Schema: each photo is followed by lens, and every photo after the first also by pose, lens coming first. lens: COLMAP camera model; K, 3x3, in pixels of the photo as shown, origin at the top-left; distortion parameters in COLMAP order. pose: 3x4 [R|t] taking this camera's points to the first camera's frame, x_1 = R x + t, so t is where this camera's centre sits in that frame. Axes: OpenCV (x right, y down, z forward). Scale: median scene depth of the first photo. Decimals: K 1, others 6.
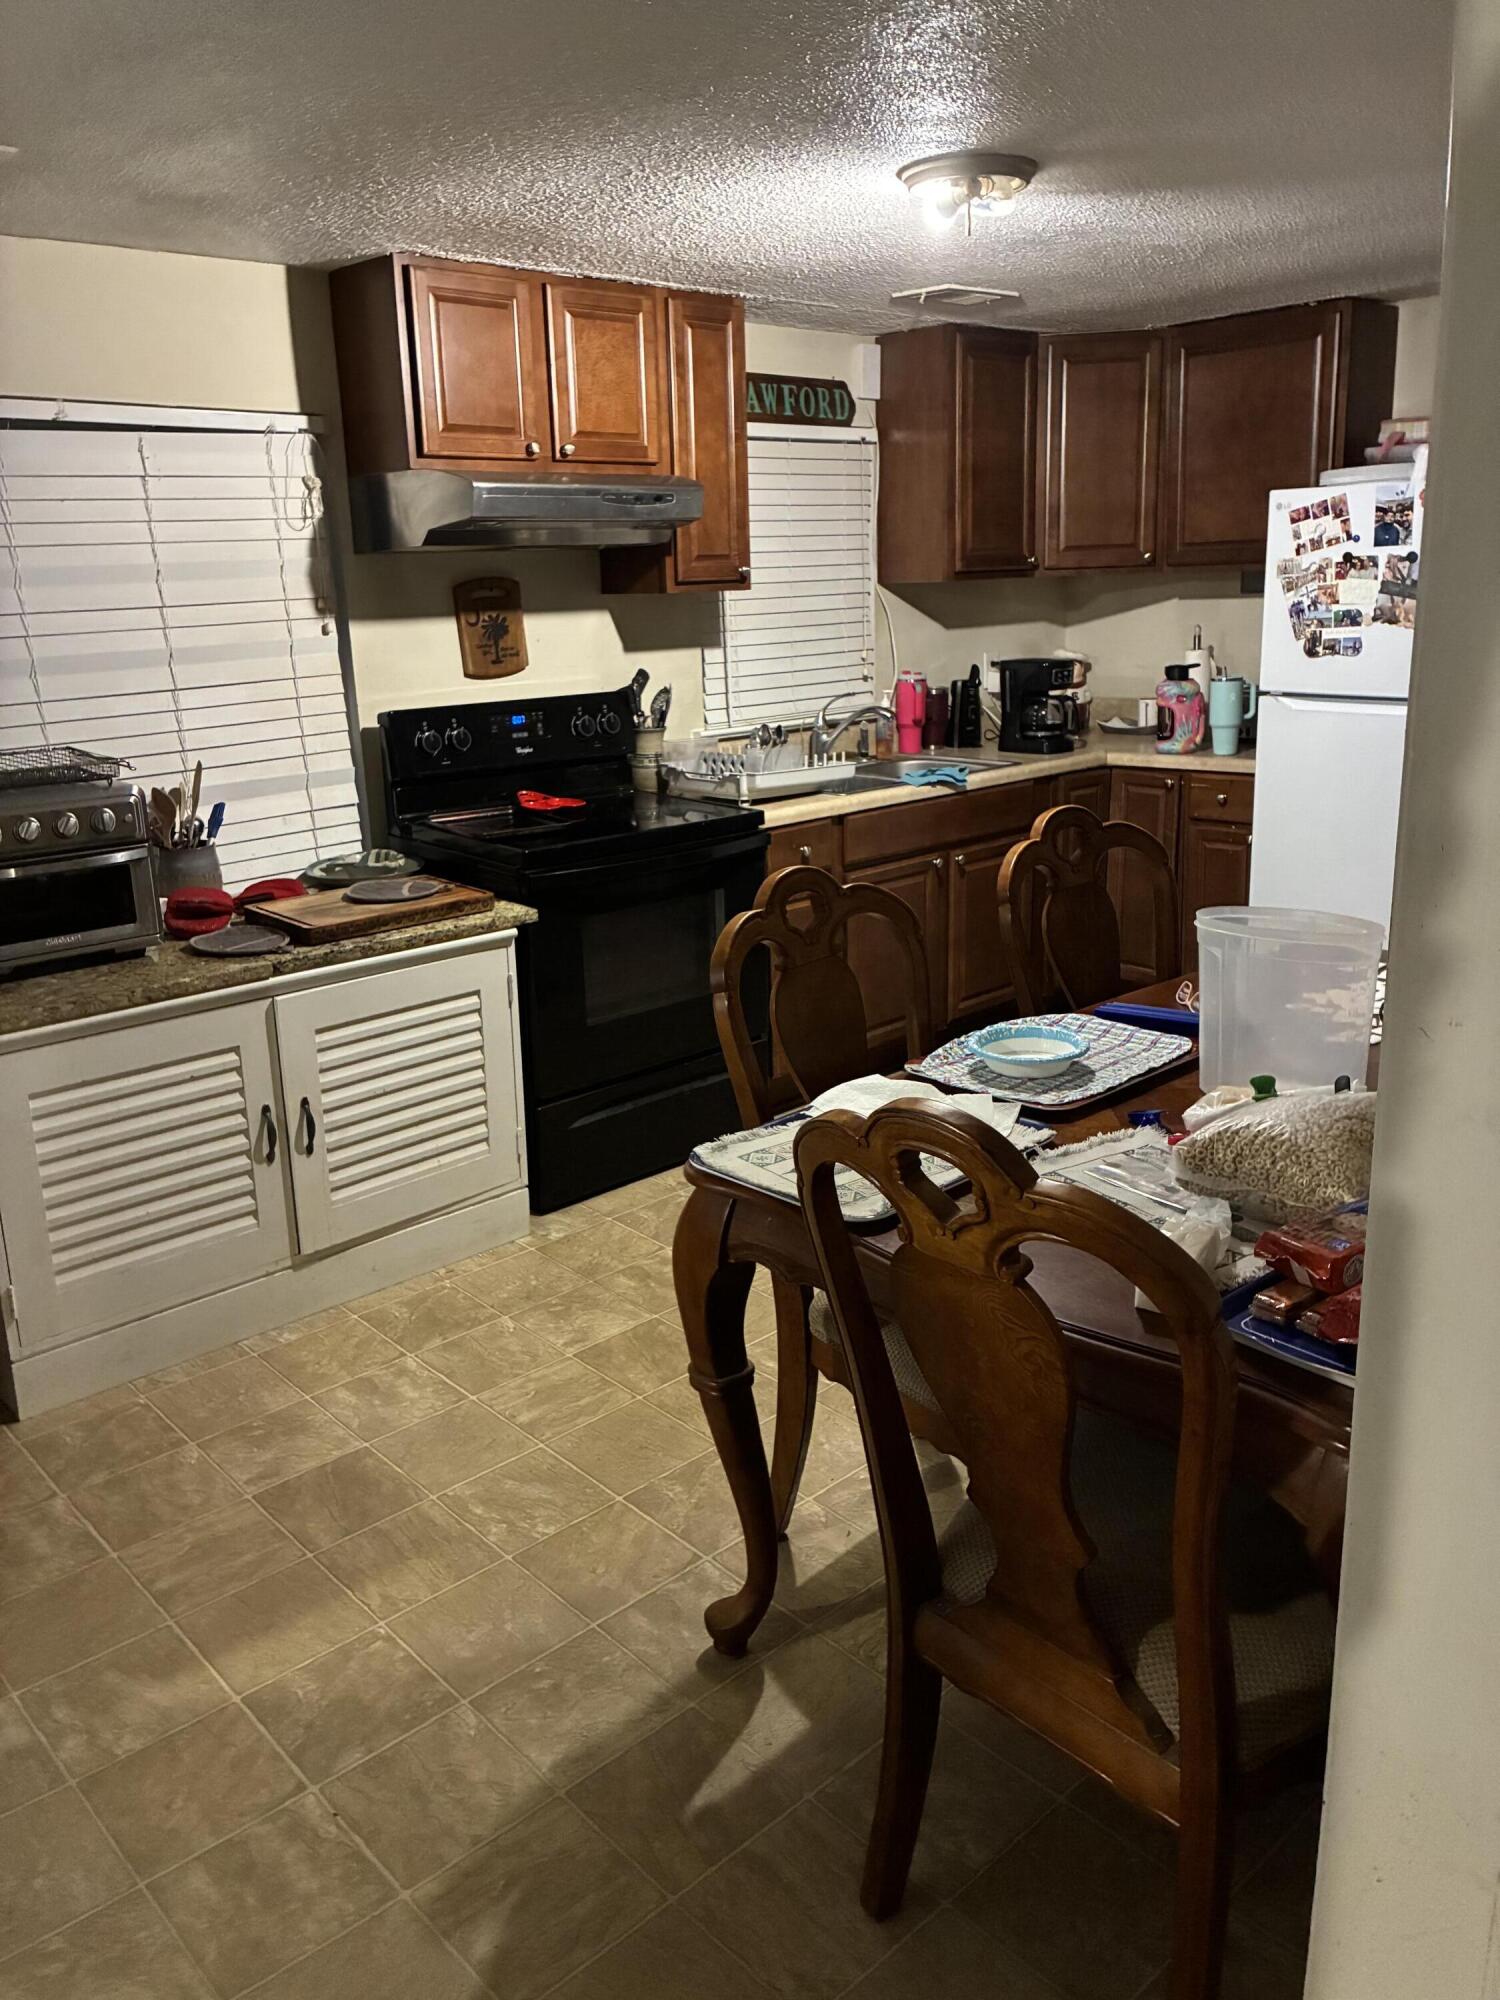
lens RADIAL K [[1524.9, 0, 751.5], [0, 1524.9, 988.6], [0, 0, 1]] dist [0.029097, -0.039529]
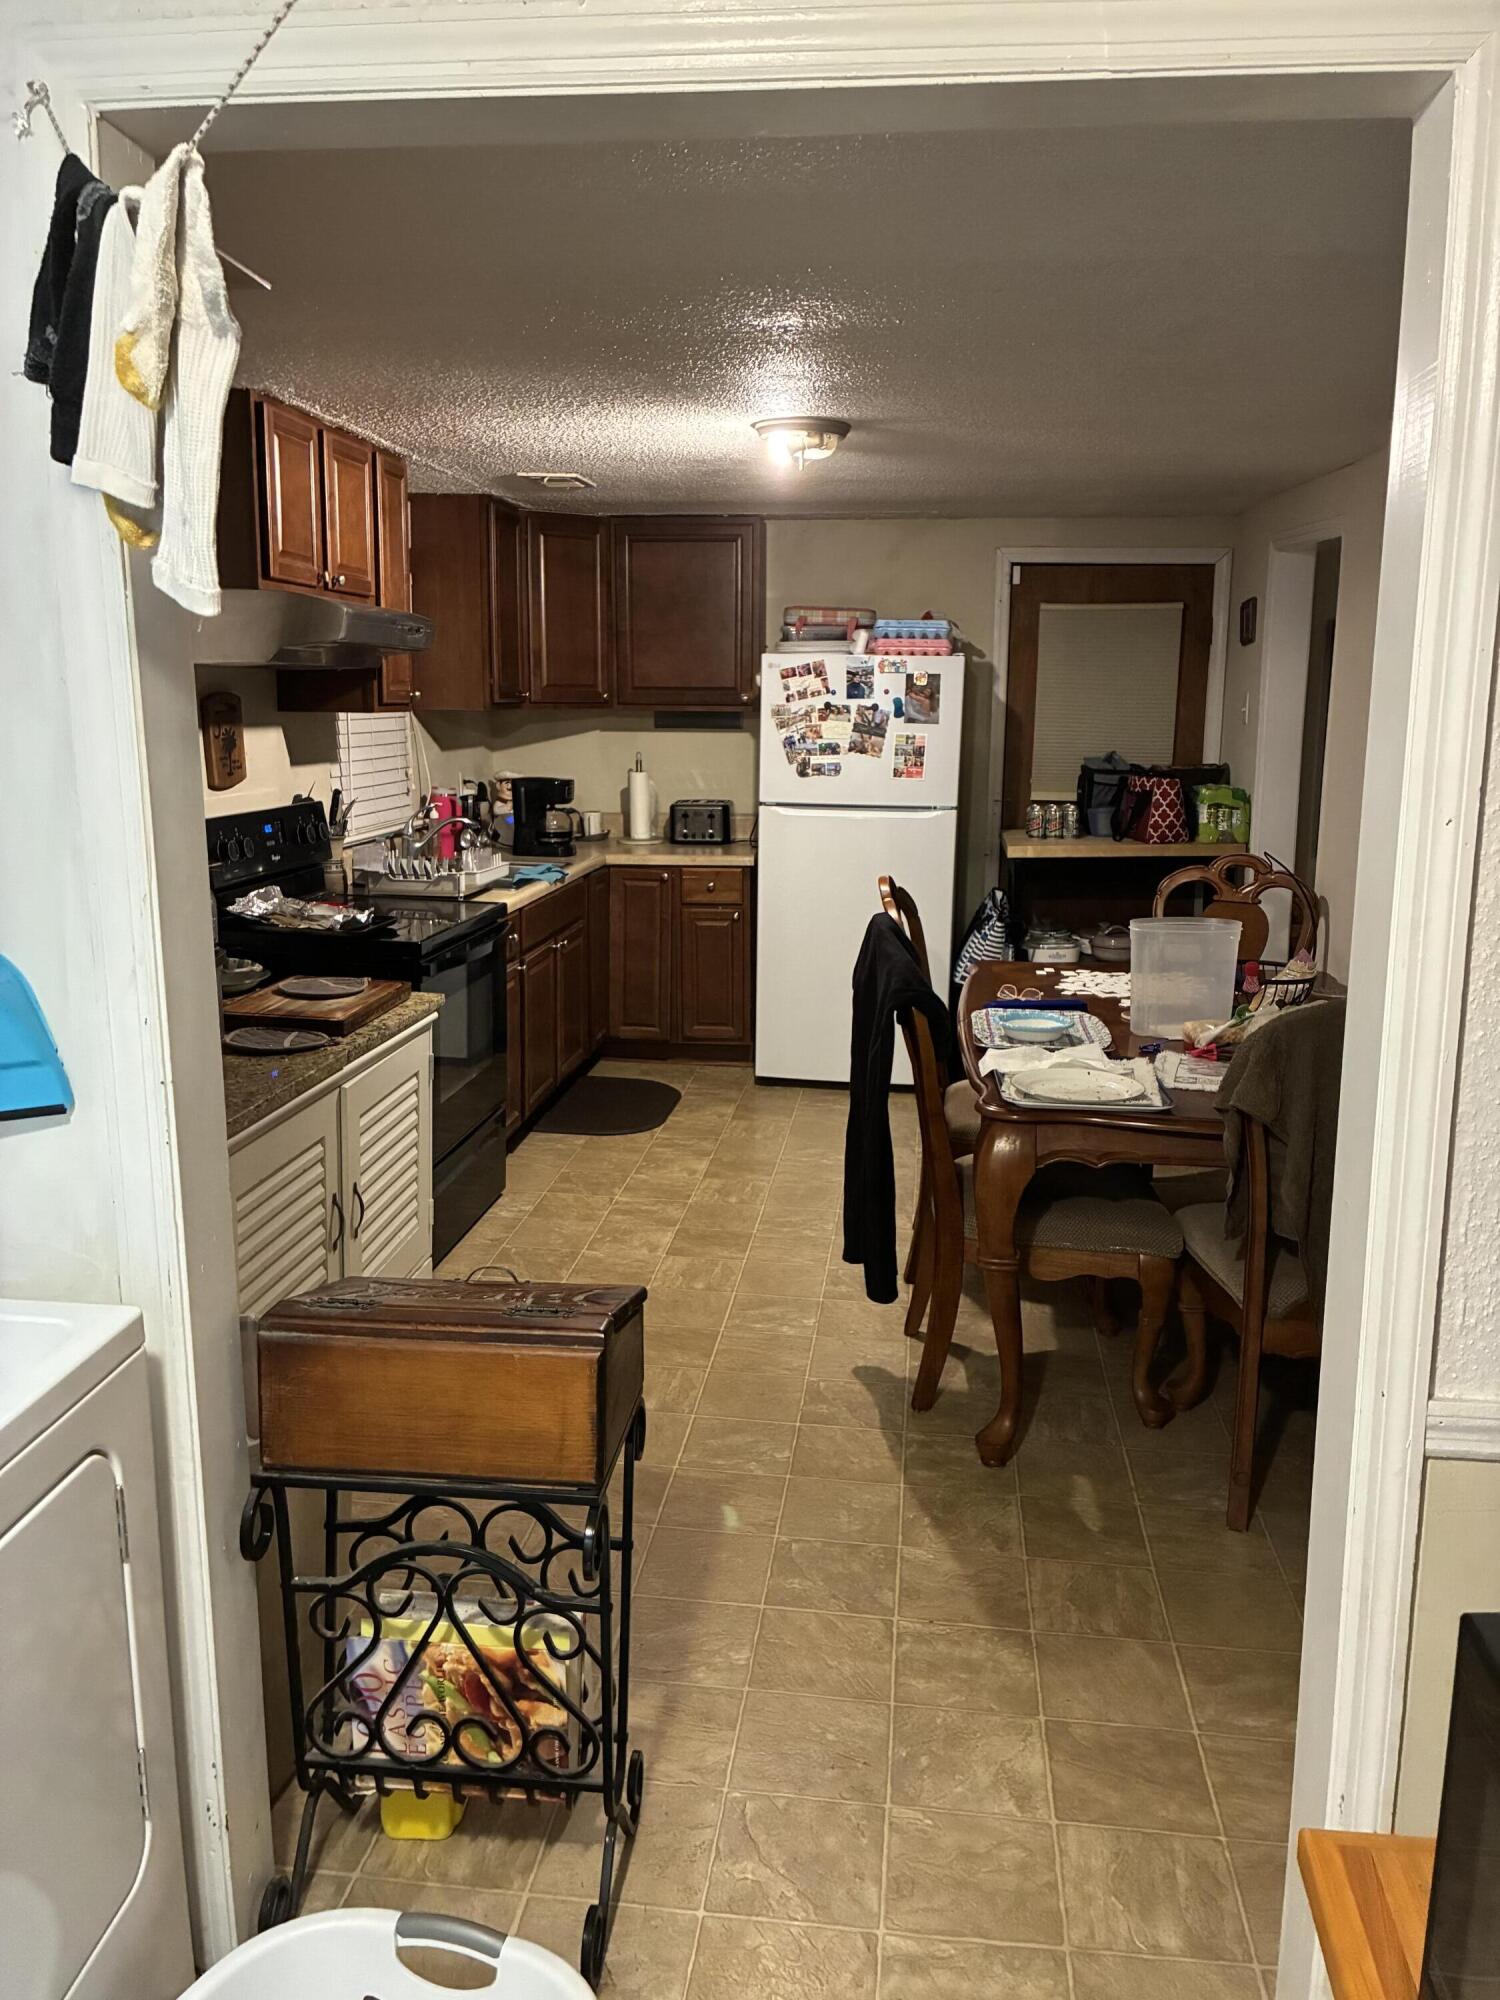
lens RADIAL K [[1524.9, 0, 759.7], [0, 1524.9, 998.2], [0, 0, 1]] dist [0.029097, -0.039529]
pose [[0.755934, -0.087702, 0.648746, -0.647019], [0.137316, 0.990182, -0.026144, 0.010445], [-0.640084, 0.108846, 0.760556, 0.016619]]
